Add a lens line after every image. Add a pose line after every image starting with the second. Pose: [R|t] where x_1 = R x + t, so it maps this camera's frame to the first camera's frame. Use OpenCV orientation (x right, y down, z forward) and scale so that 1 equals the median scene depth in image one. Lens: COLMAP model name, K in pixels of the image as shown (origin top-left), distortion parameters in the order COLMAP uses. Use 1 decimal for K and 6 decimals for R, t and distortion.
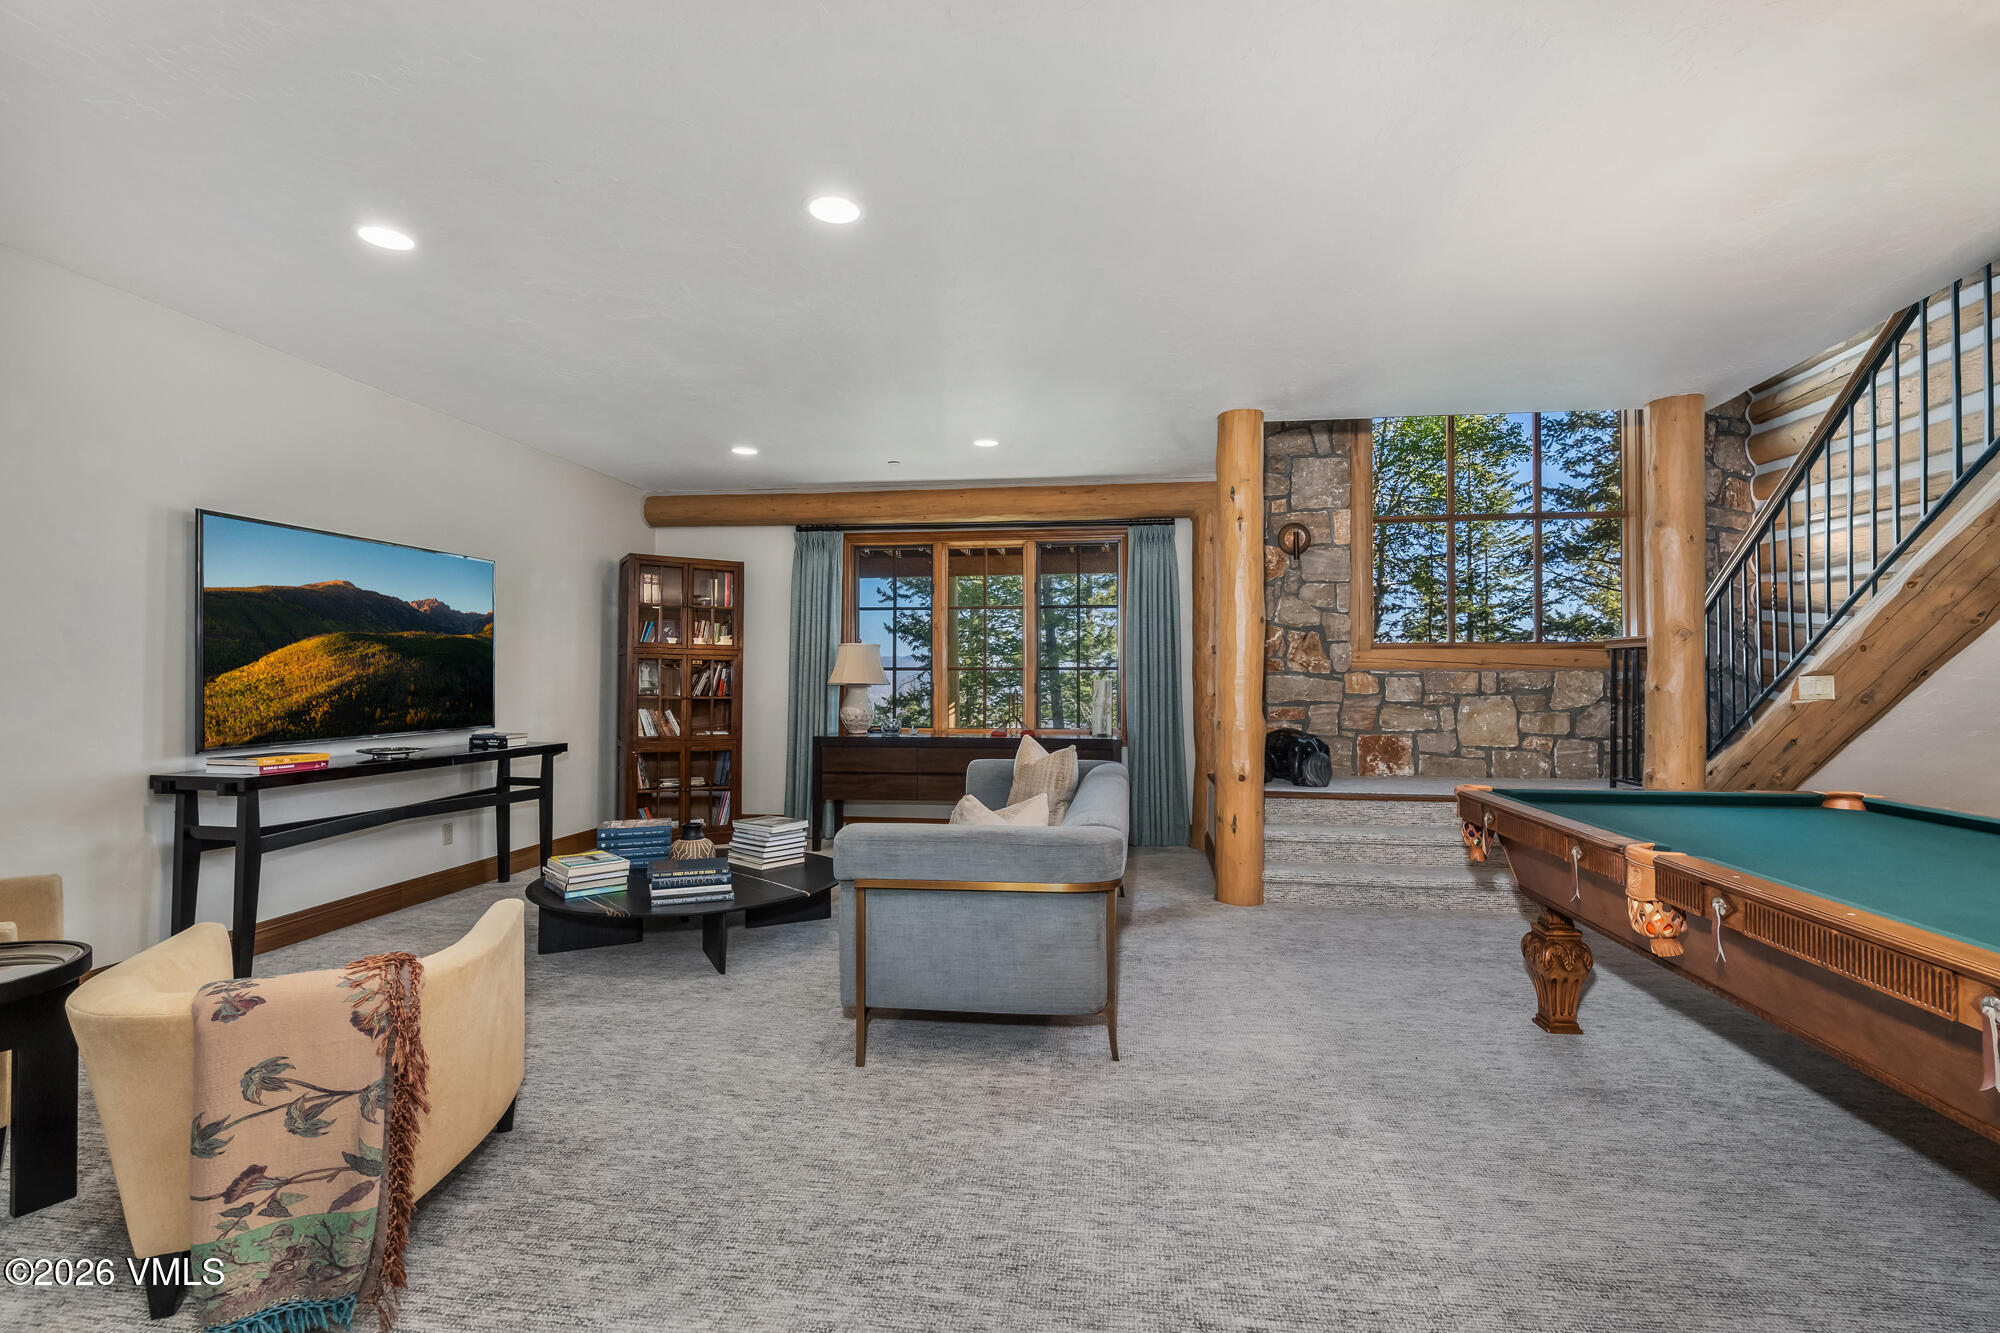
lens RADIAL K [[900.4, 0, 998.1], [0, 900.4, 666.5], [0, 0, 1]] dist [-0.009420, 0.002565]
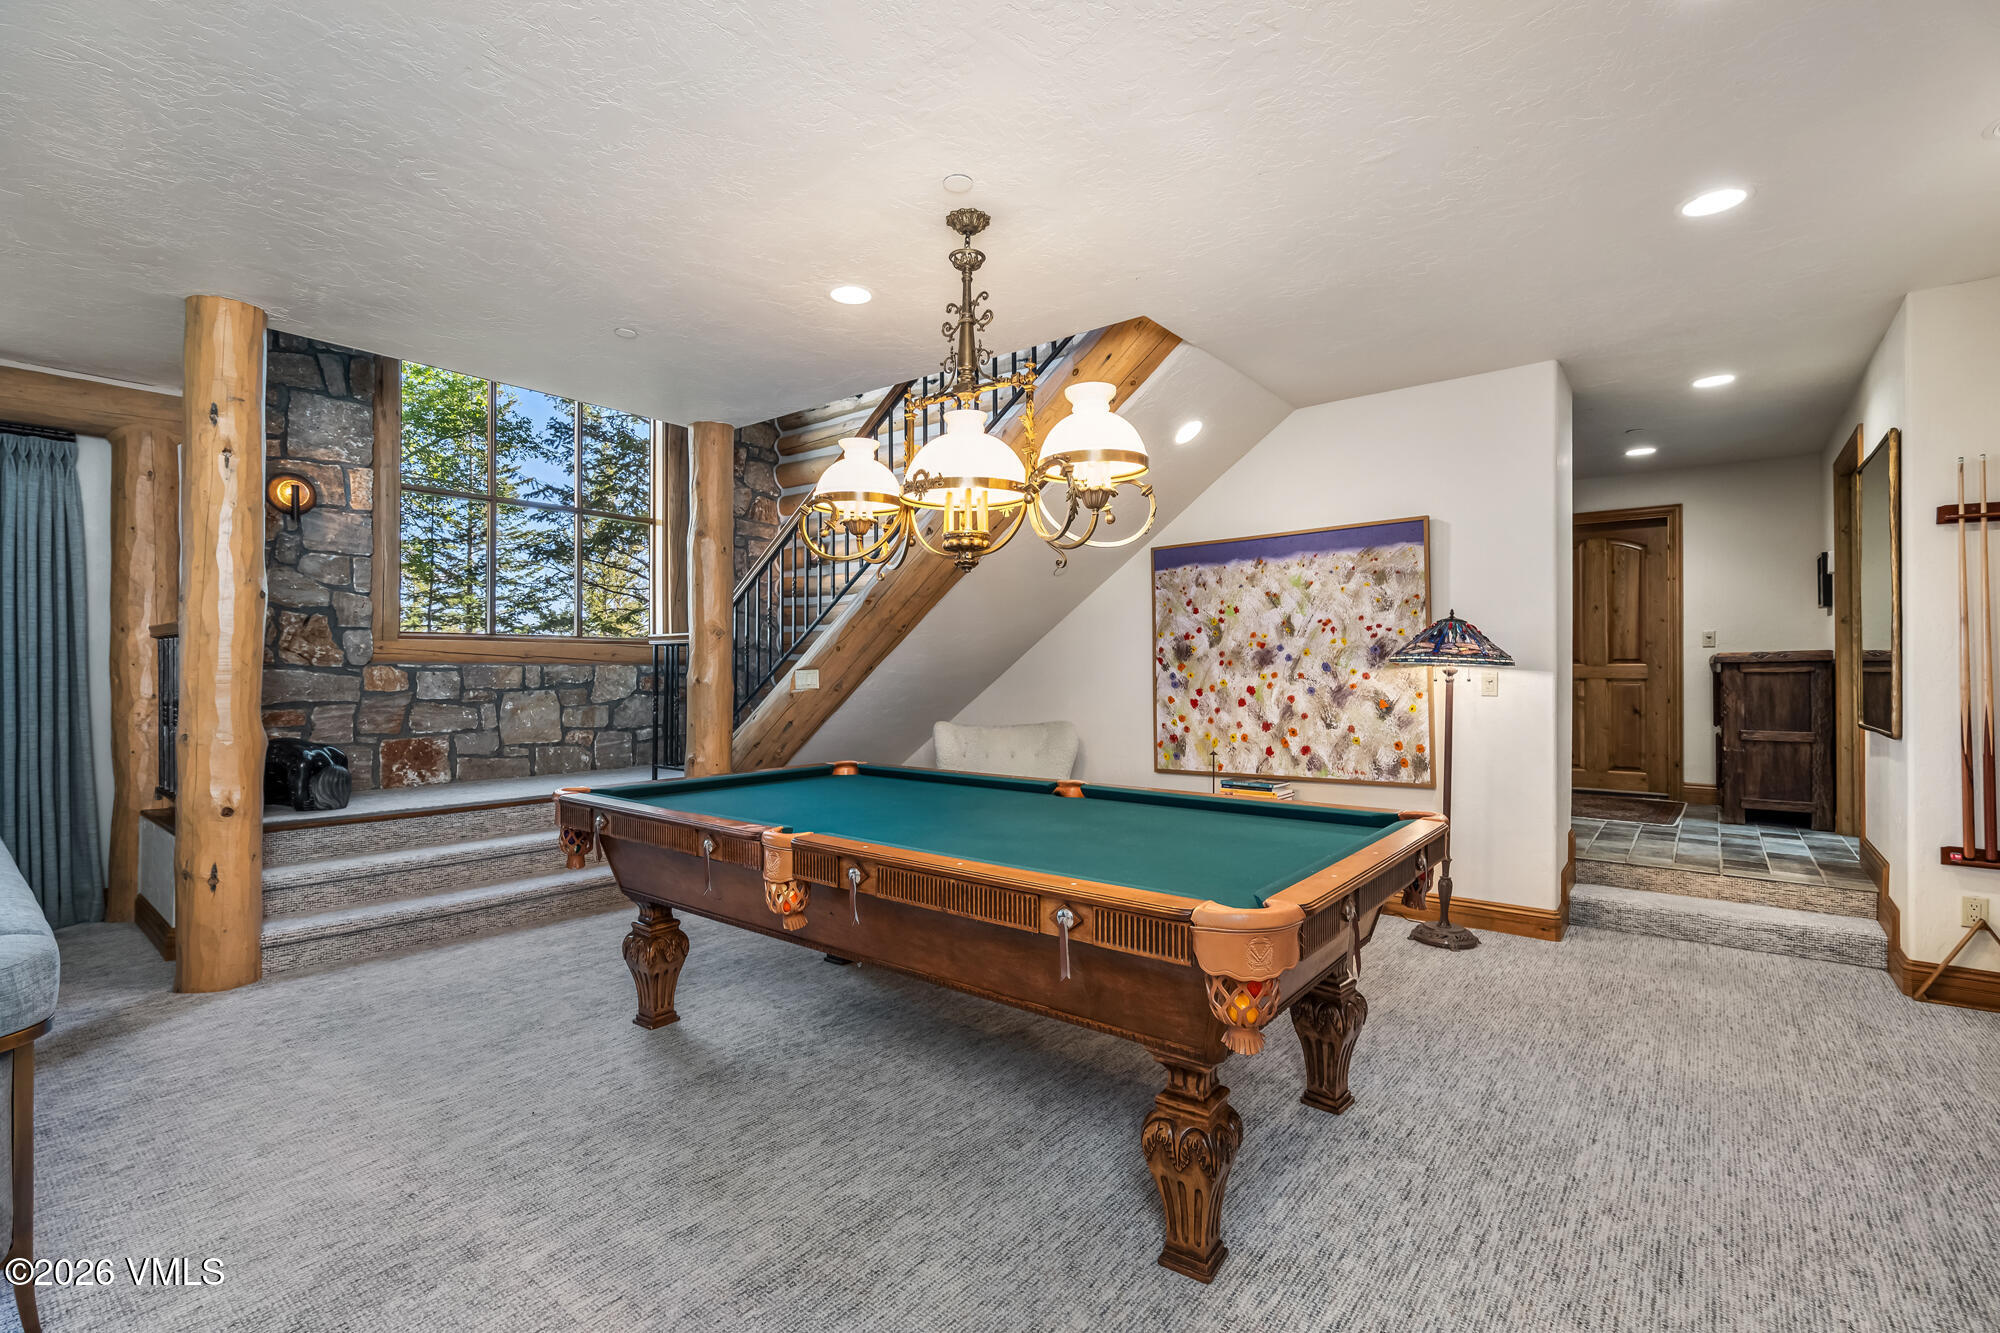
lens RADIAL K [[900.4, 0, 1004.7], [0, 900.4, 665.2], [0, 0, 1]] dist [-0.009420, 0.002565]
pose [[0.513618, 0.003847, 0.858010, -0.024816], [-0.008384, 0.999965, 0.000535, 0.000932], [-0.857978, -0.007469, 0.513632, 0.100650]]
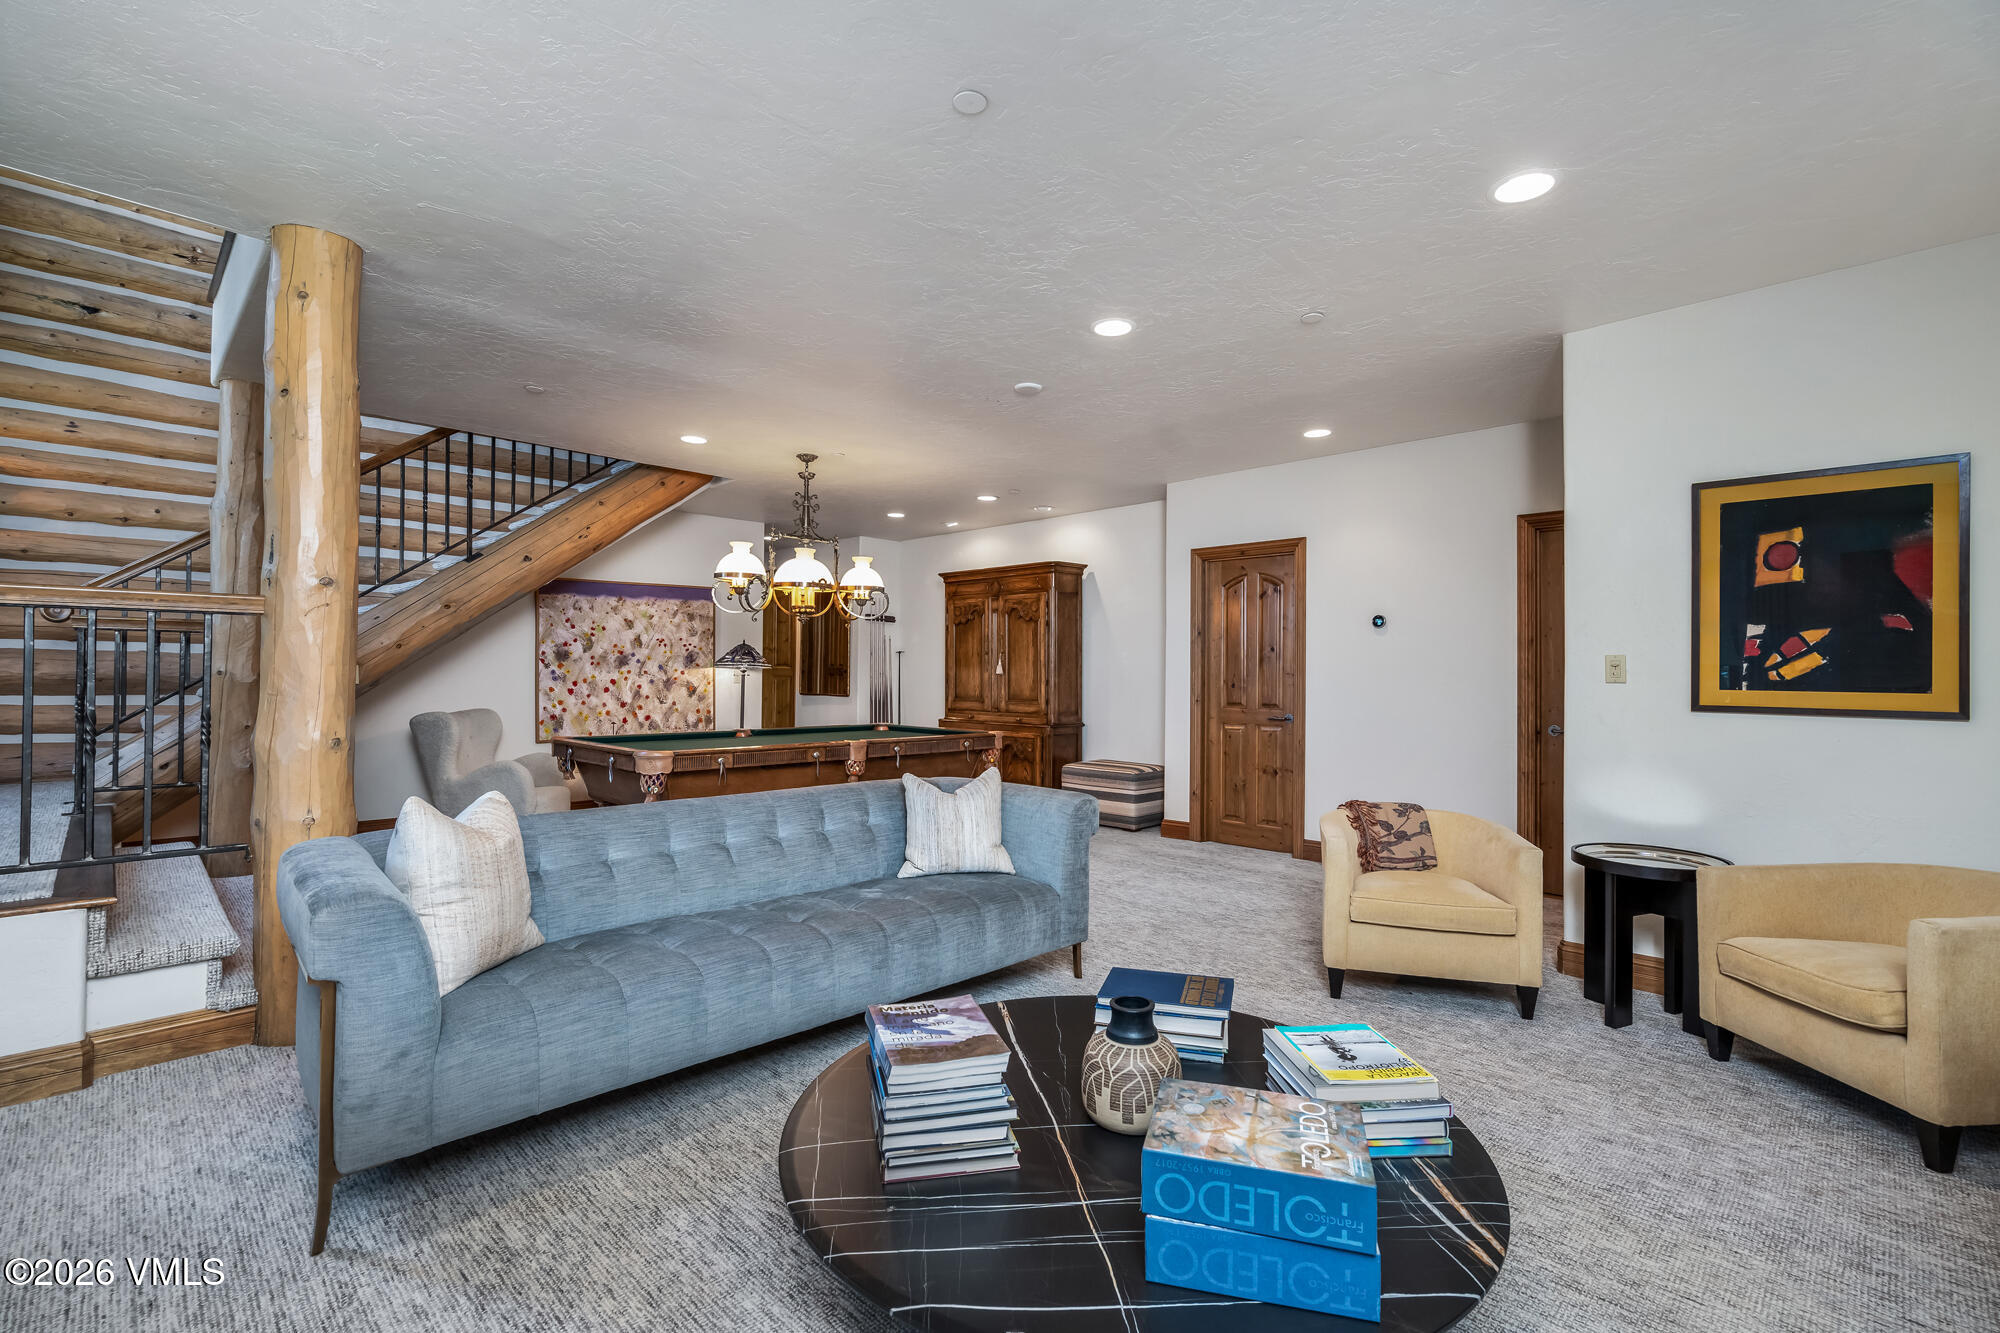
lens RADIAL K [[900.4, 0, 1000.6], [0, 900.4, 668.0], [0, 0, 1]] dist [-0.009420, 0.002565]
pose [[-0.795201, -0.005743, 0.606318, -0.702927], [-0.017532, 0.999755, -0.013524, 0.018747], [-0.606092, -0.021384, -0.795107, 1.733038]]
